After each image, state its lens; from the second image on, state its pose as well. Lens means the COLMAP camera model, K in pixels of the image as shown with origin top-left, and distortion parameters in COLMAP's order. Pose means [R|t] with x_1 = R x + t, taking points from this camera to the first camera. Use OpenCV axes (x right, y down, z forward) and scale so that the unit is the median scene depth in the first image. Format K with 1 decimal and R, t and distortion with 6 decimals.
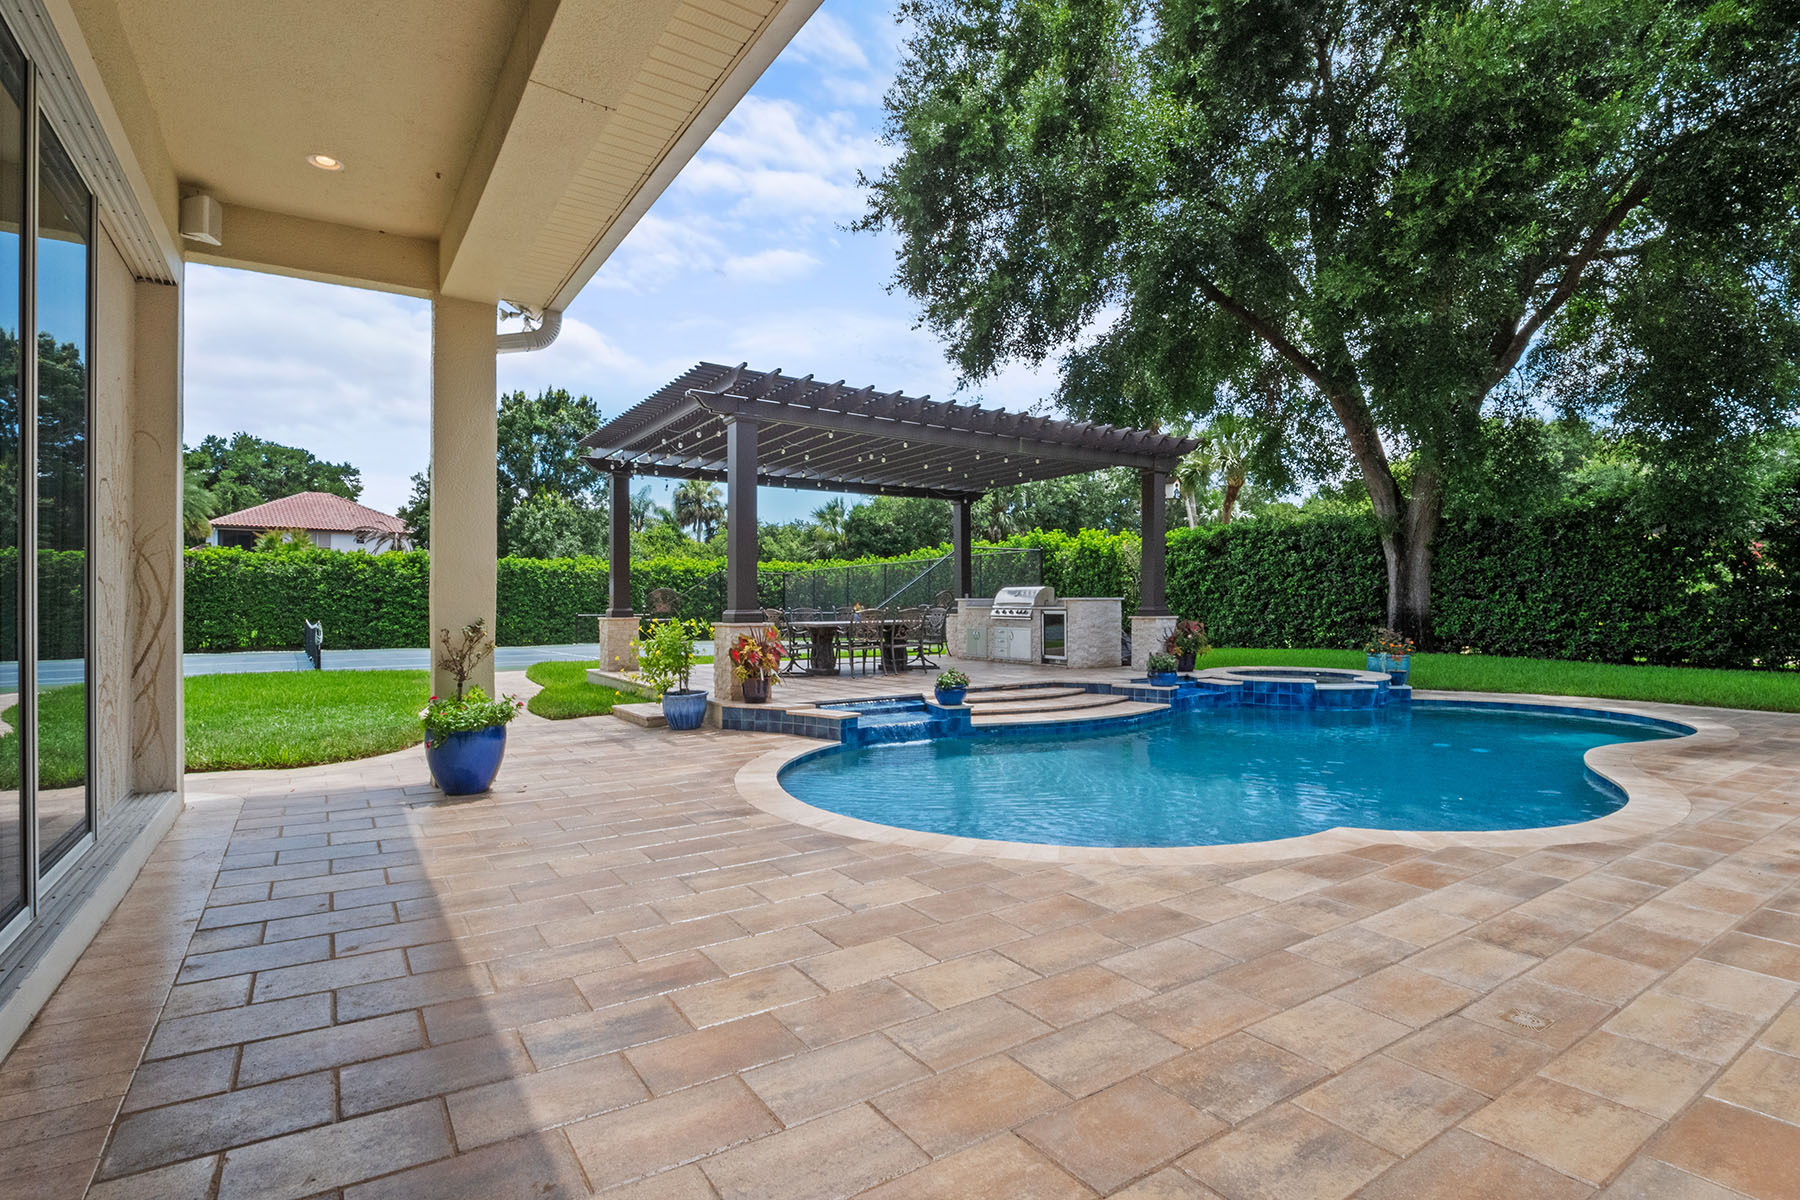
lens RADIAL K [[873.7, 0, 905.0], [0, 873.7, 603.6], [0, 0, 1]] dist [-0.006038, -0.000671]
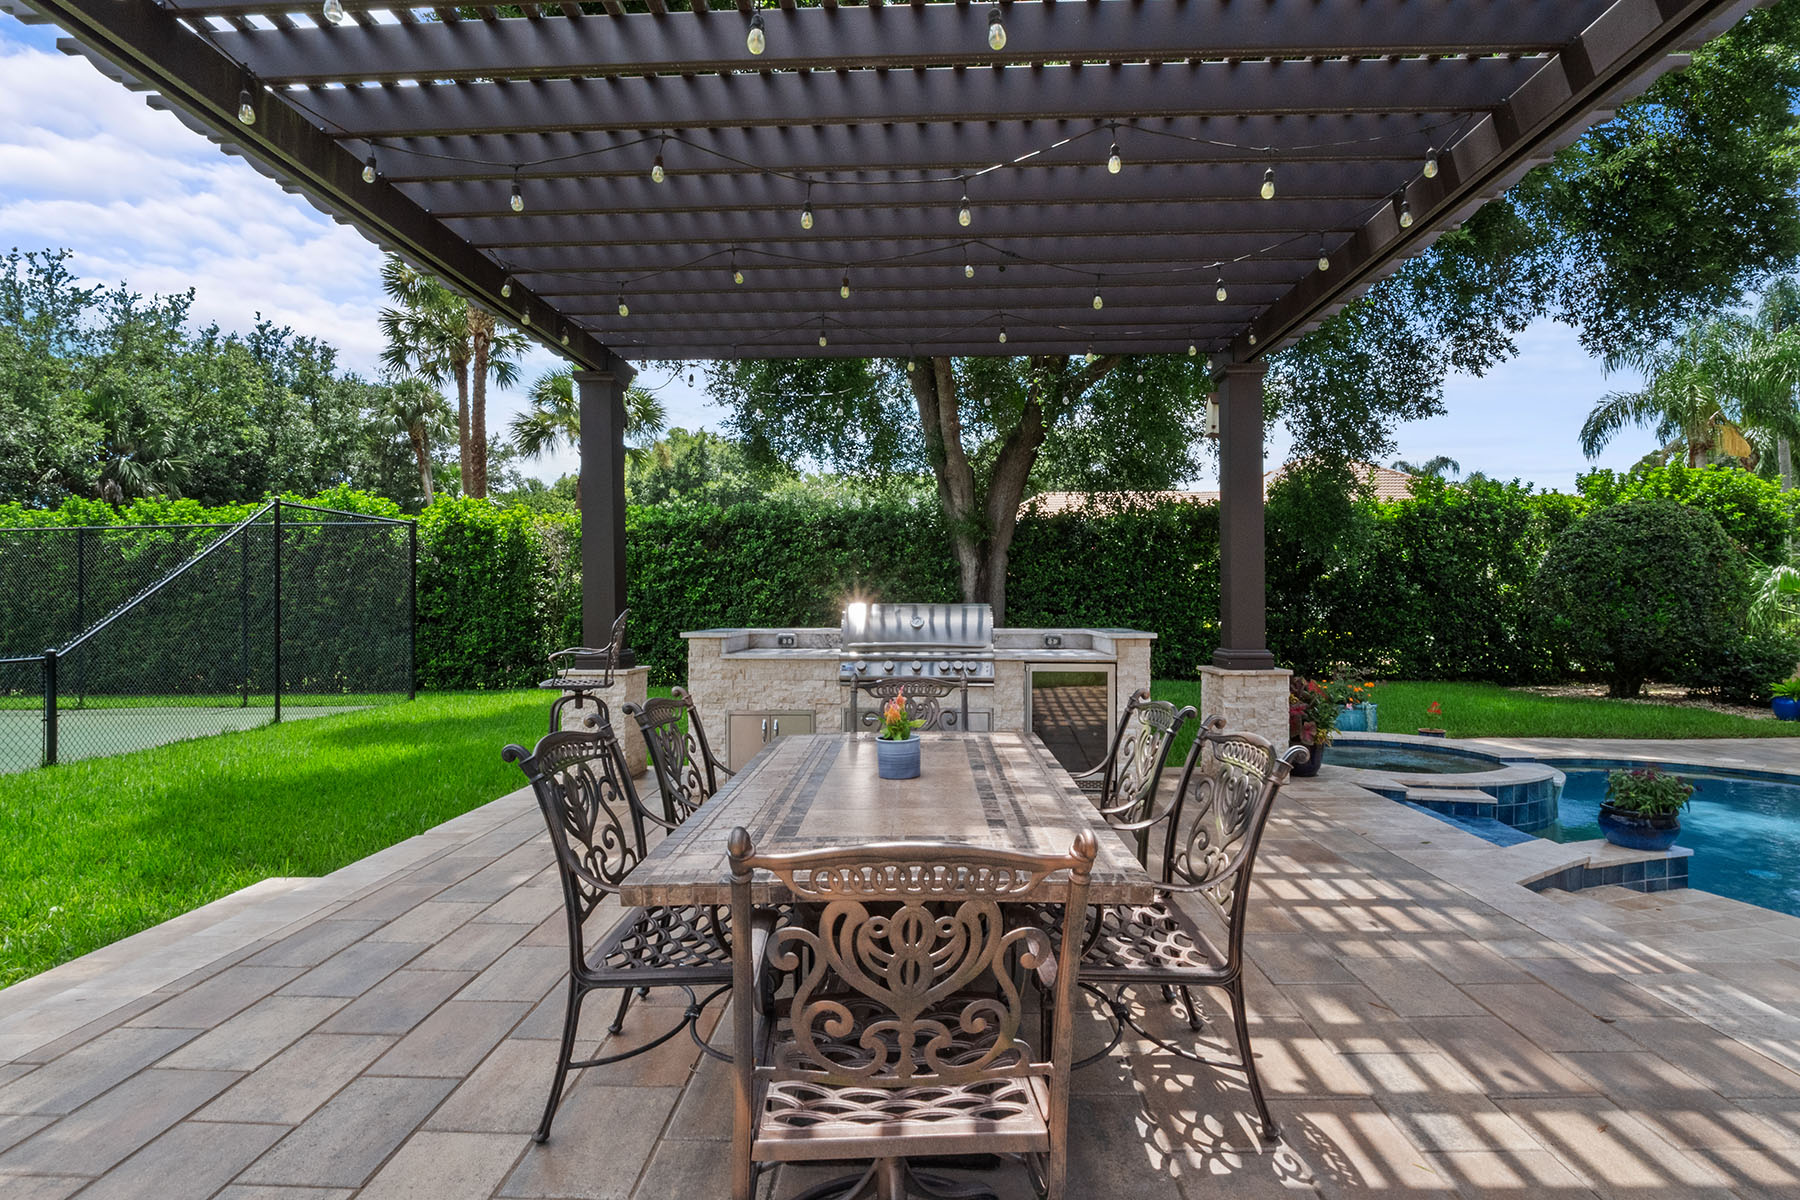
lens RADIAL K [[873.7, 0, 905.0], [0, 873.7, 603.6], [0, 0, 1]] dist [-0.006038, -0.000671]
pose [[0.589187, -0.000886, 0.807997, -0.060925], [-0.000263, 0.999999, 0.001288, -0.006943], [-0.807997, -0.000972, 0.589186, 0.250408]]
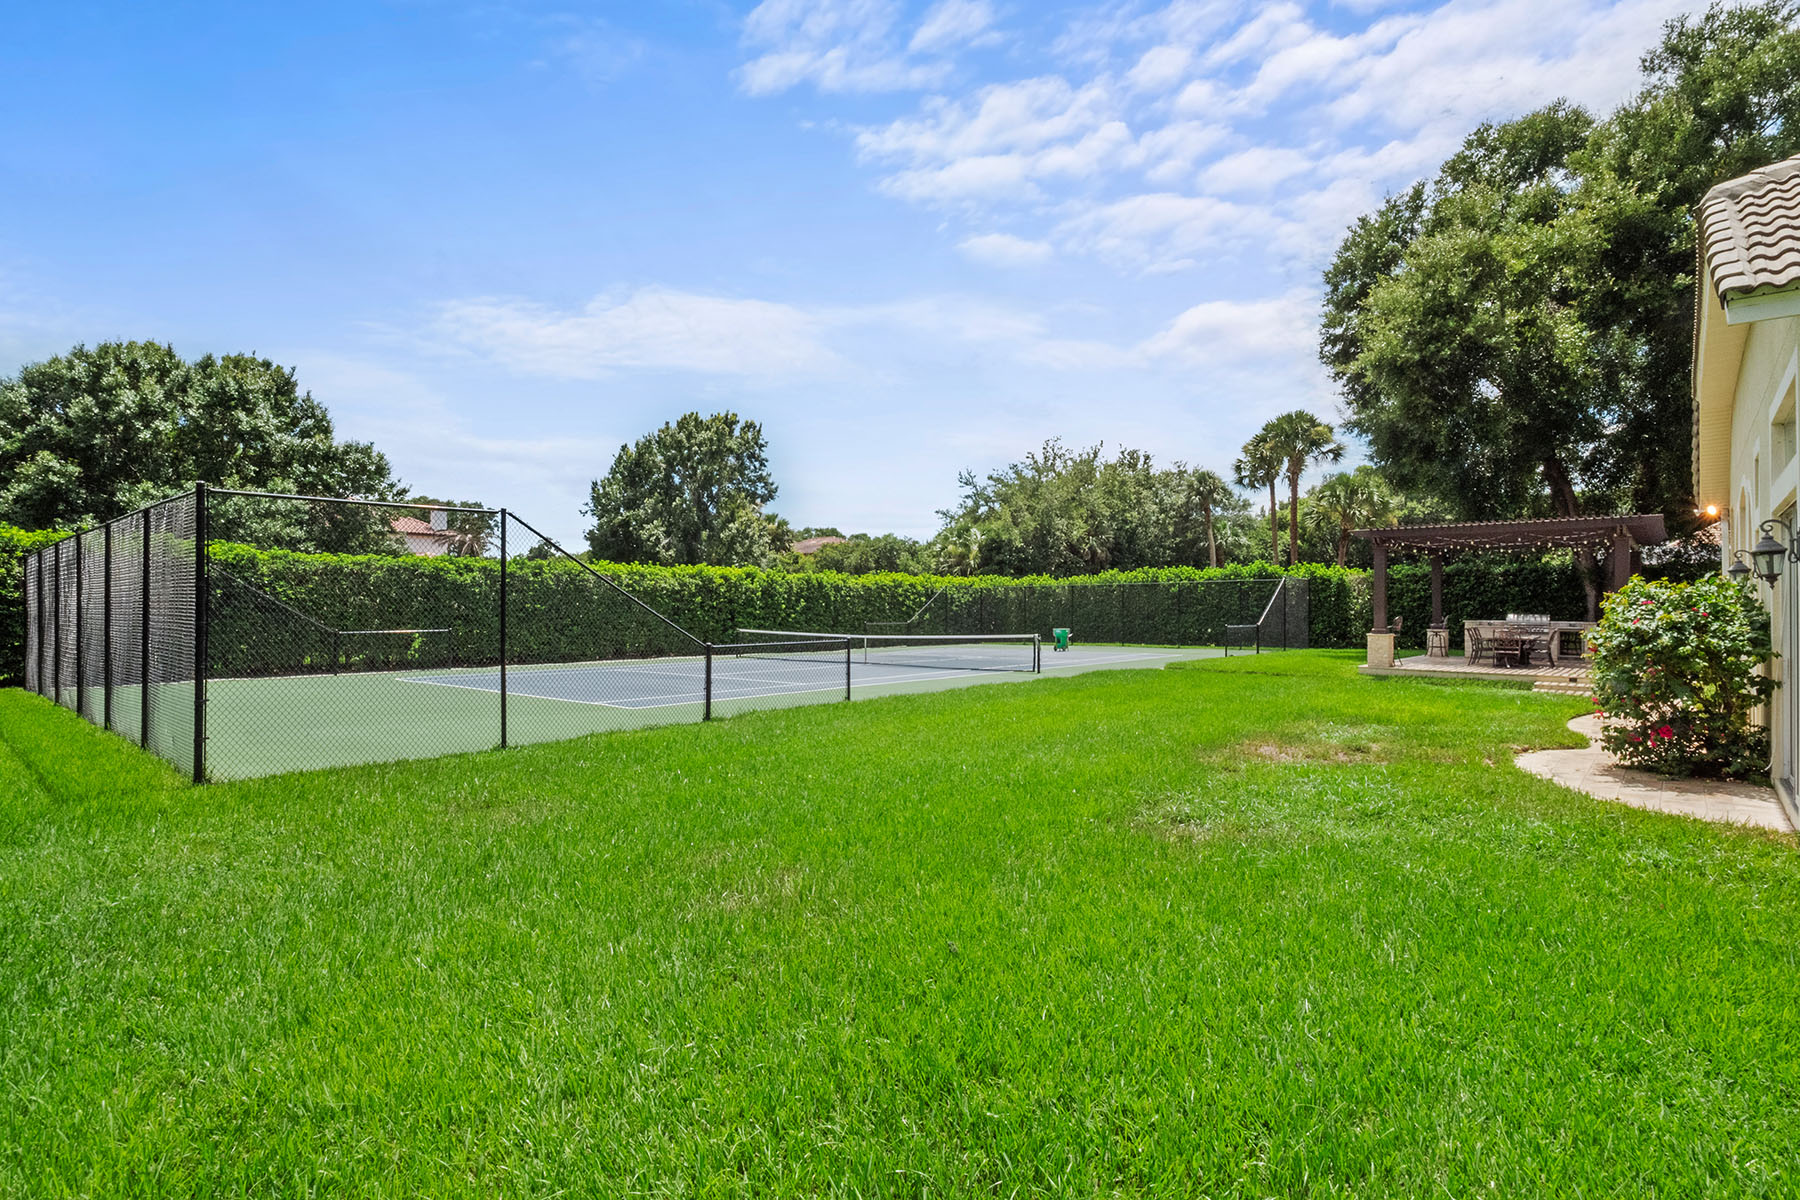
lens RADIAL K [[873.7, 0, 905.0], [0, 873.7, 603.6], [0, 0, 1]] dist [-0.006038, -0.000671]
pose [[0.970936, 0.006583, 0.239248, -0.468150], [-0.007132, 0.999974, 0.001427, -0.011837], [-0.239232, -0.003092, 0.970958, -0.113785]]
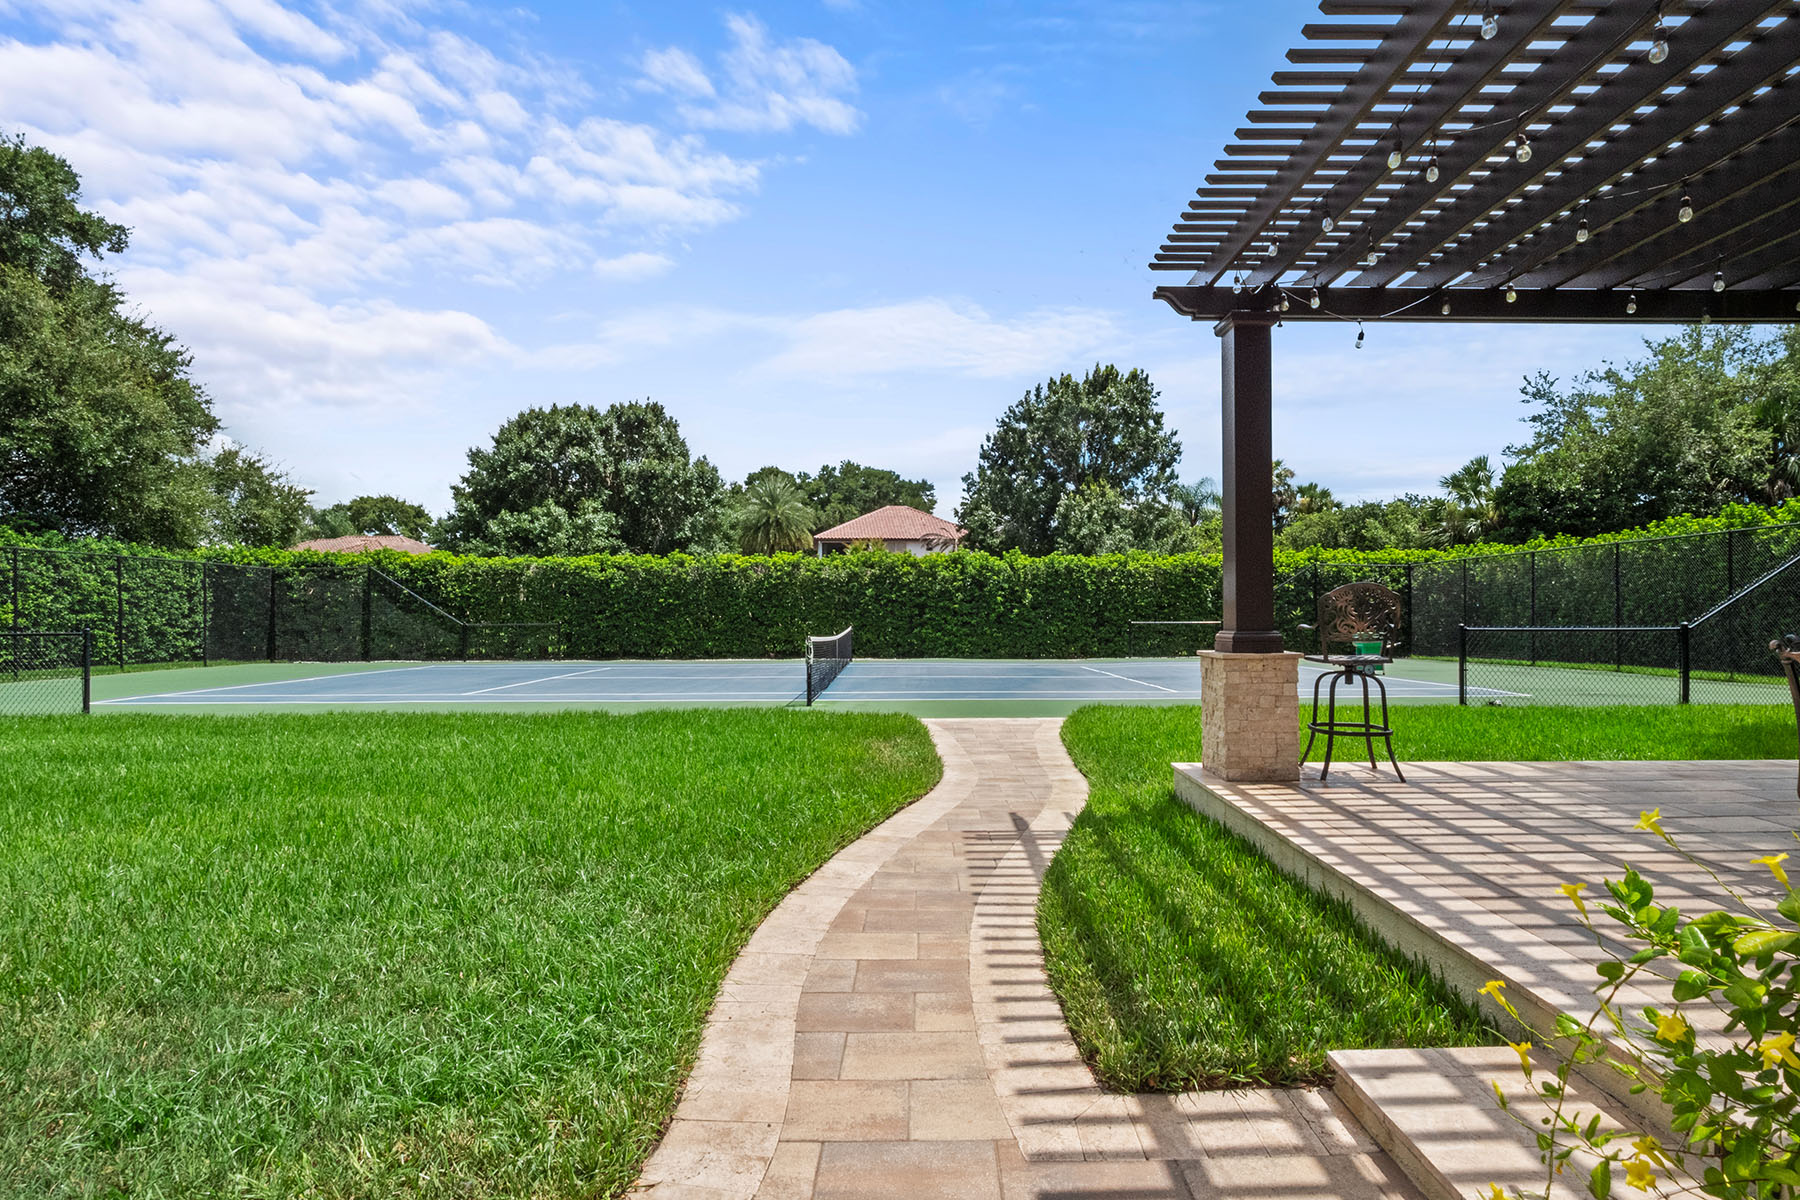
lens RADIAL K [[873.7, 0, 905.0], [0, 873.7, 603.6], [0, 0, 1]] dist [-0.006038, -0.000671]
pose [[0.822419, -0.004408, -0.568865, -0.064054], [0.003440, 0.999990, -0.002775, -0.002151], [0.568871, 0.000325, 0.822426, 0.159331]]
